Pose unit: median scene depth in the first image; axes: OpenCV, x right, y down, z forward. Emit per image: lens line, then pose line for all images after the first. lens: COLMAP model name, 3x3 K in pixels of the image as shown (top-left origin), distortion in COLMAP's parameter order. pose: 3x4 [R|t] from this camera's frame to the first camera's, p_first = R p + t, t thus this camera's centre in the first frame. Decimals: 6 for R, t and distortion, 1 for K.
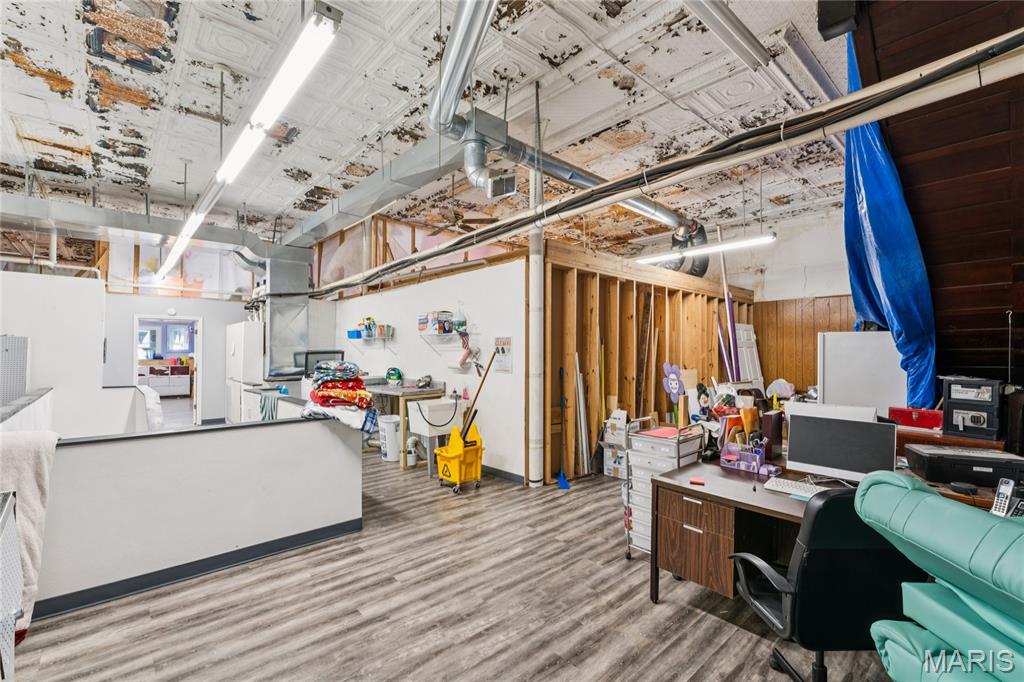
lens RADIAL K [[453.7, 0, 517.9], [0, 453.7, 343.4], [0, 0, 1]] dist [-0.003543, 0.001484]
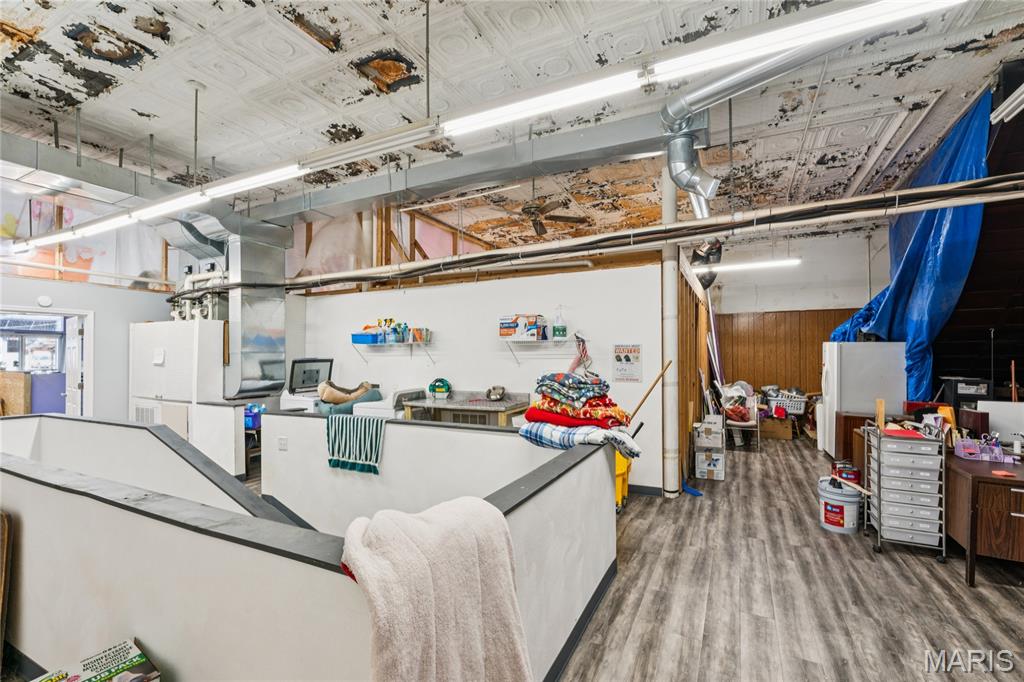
lens RADIAL K [[453.7, 0, 511.7], [0, 453.7, 350.2], [0, 0, 1]] dist [-0.003543, 0.001484]
pose [[0.929691, 0.002213, 0.368335, -0.648352], [-0.003836, 0.999986, 0.003674, -0.004635], [-0.368321, -0.004829, 0.929686, 0.215773]]
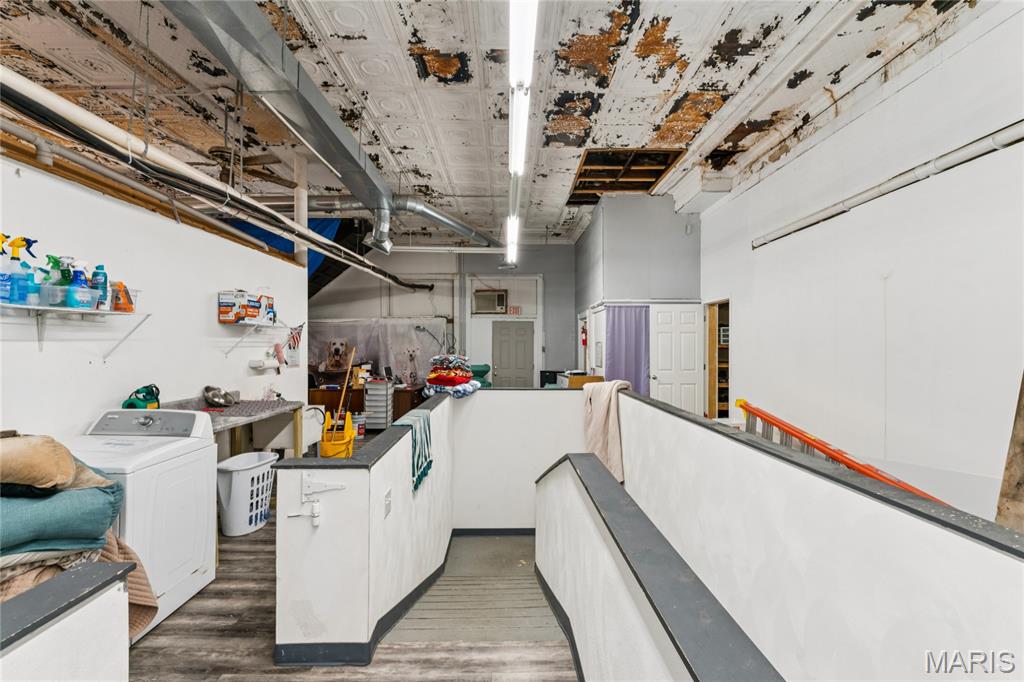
lens RADIAL K [[453.7, 0, 514.5], [0, 453.7, 343.9], [0, 0, 1]] dist [-0.003543, 0.001484]
pose [[-0.750873, -0.008165, 0.660397, -1.190677], [-0.021895, 0.999682, -0.012534, 0.014744], [-0.660084, -0.023871, -0.750812, 1.541947]]
